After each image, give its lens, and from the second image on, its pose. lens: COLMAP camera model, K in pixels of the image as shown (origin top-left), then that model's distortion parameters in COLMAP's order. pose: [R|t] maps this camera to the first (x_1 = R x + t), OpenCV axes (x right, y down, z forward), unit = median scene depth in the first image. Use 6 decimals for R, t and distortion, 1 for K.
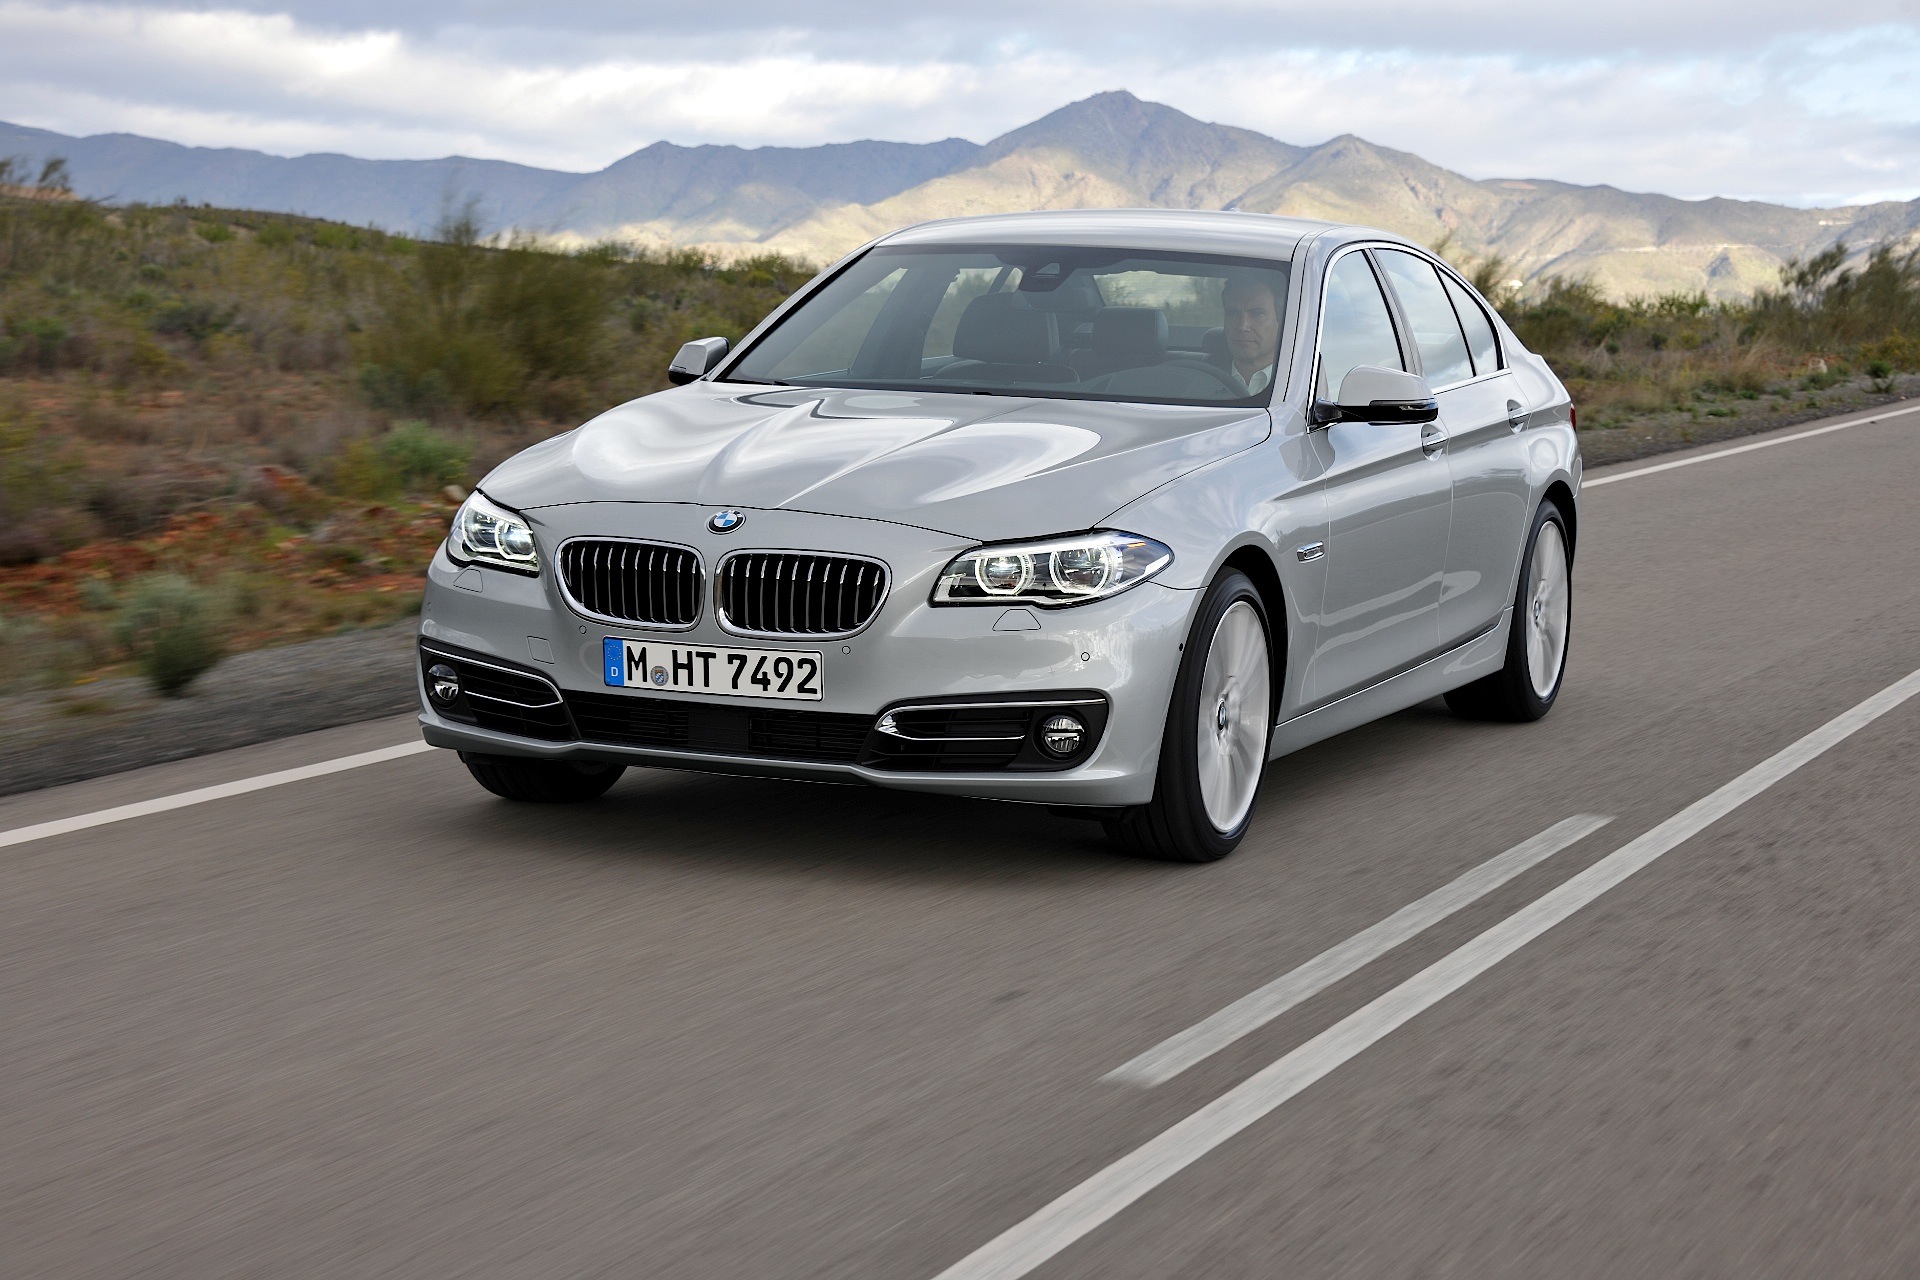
lens RADIAL K [[3985.3, 0, 960.0], [0, 3985.3, 640.0], [0, 0, 1]] dist [-0.007371, -0.005986]
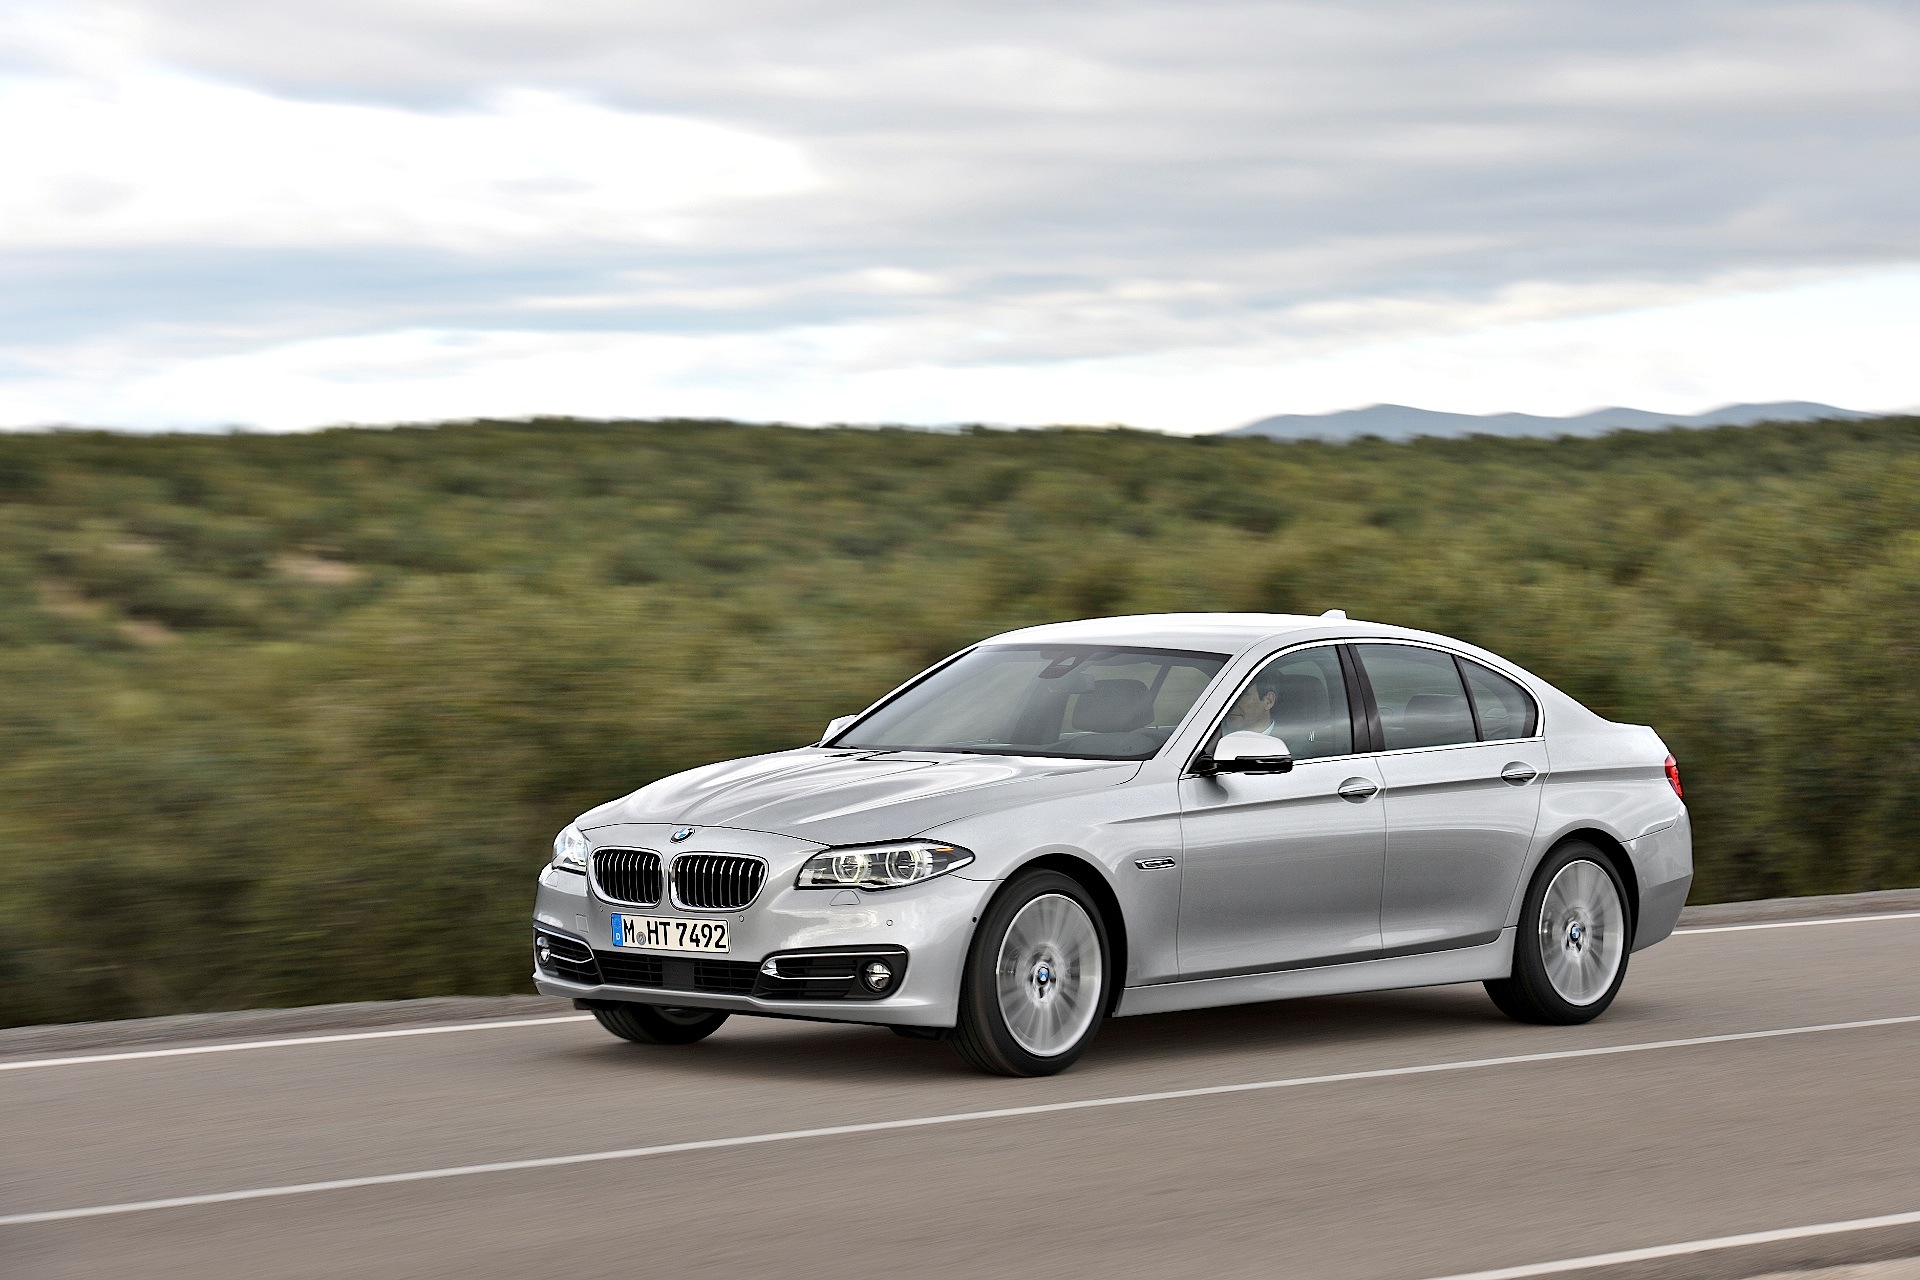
lens RADIAL K [[6211.9, 0, 960.0], [0, 6211.9, 640.0], [0, 0, 1]] dist [-0.054267, -0.390875]
pose [[0.943889, -0.014784, -0.329933, 0.813074], [-0.016309, 0.995692, -0.091274, 0.108933], [0.329861, 0.091534, 0.939581, -1.168013]]
